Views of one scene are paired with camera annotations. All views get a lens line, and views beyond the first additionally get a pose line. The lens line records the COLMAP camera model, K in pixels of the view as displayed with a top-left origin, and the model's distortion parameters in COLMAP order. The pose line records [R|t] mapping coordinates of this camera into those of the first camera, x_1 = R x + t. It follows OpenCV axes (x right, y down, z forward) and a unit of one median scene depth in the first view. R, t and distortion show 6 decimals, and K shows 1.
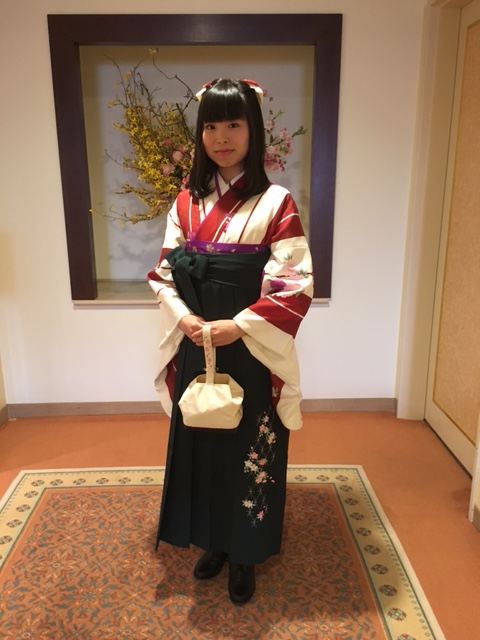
lens RADIAL K [[542.8, 0, 237.0], [0, 542.8, 323.1], [0, 0, 1]] dist [-0.003576, -0.034562]
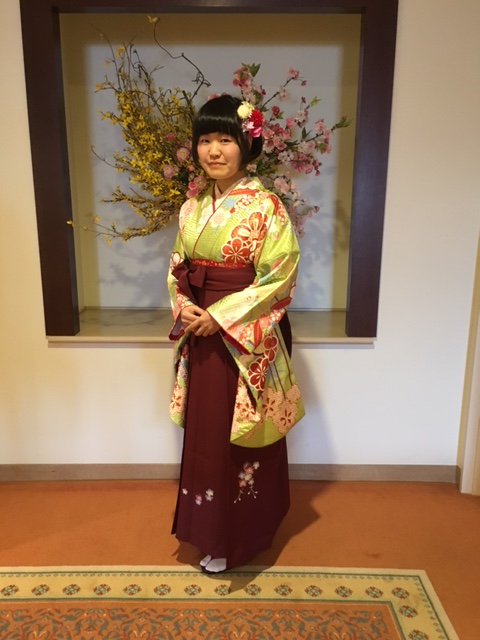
lens RADIAL K [[542.8, 0, 243.3], [0, 542.8, 317.2], [0, 0, 1]] dist [-0.003576, -0.034562]
pose [[0.999881, 0.012047, -0.009676, -0.012149], [-0.012406, 0.999204, -0.037906, -0.045809], [0.009212, 0.038021, 0.999234, 0.230990]]
